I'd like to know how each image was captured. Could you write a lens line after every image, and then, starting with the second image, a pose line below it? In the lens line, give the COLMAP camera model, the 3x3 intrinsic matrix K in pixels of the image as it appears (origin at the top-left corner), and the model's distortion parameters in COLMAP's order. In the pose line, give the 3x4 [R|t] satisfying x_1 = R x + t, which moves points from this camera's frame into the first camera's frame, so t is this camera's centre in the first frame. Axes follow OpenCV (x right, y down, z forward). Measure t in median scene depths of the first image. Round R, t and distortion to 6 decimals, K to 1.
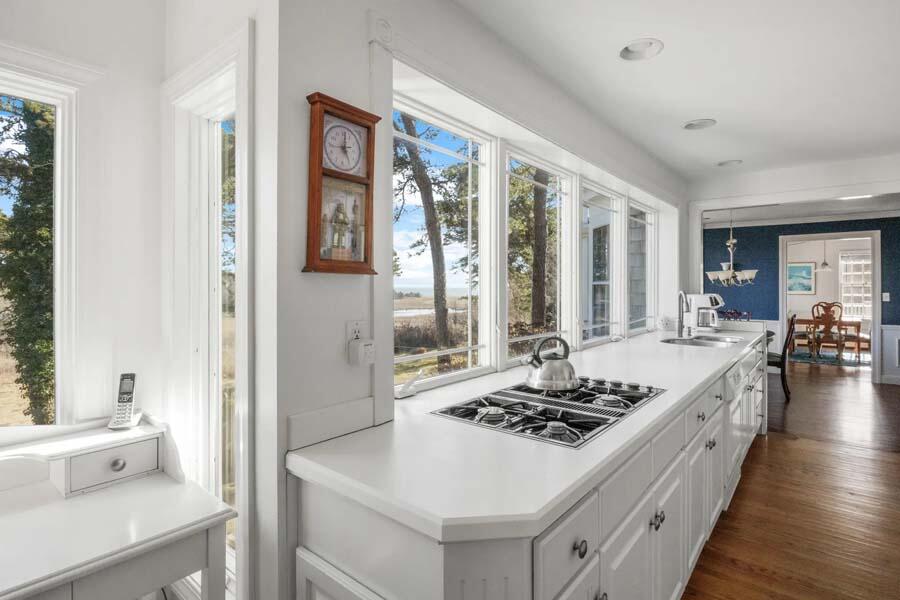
lens RADIAL K [[463.1, 0, 443.4], [0, 463.1, 287.7], [0, 0, 1]] dist [0.000485, -0.000019]
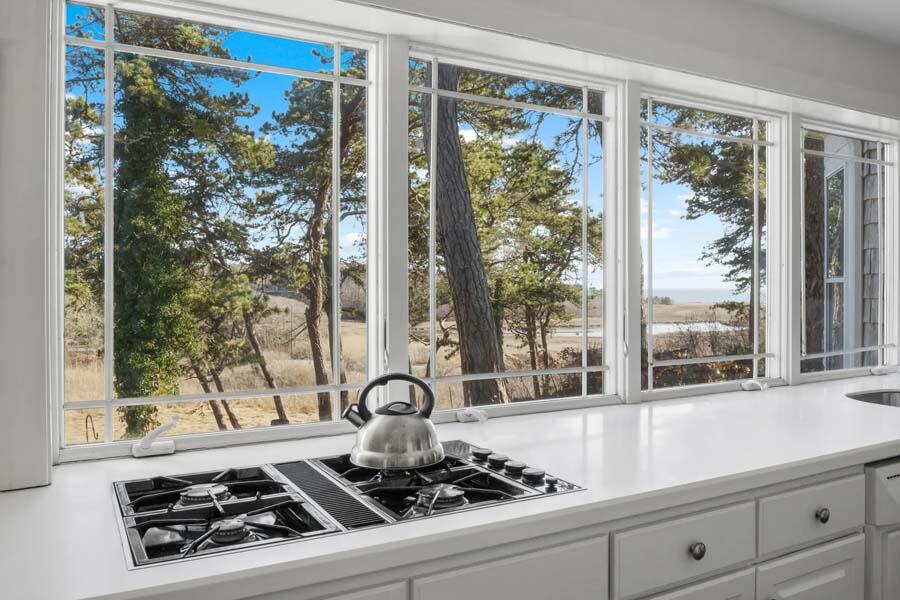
lens RADIAL K [[713.0, 0, 455.5], [0, 713.0, 297.8], [0, 0, 1]] dist [-0.035944, -0.004301]
pose [[0.930593, 0.004078, -0.366032, 0.328508], [0.000504, 0.999923, 0.012421, 0.000730], [0.366054, -0.011744, 0.930519, 0.113549]]
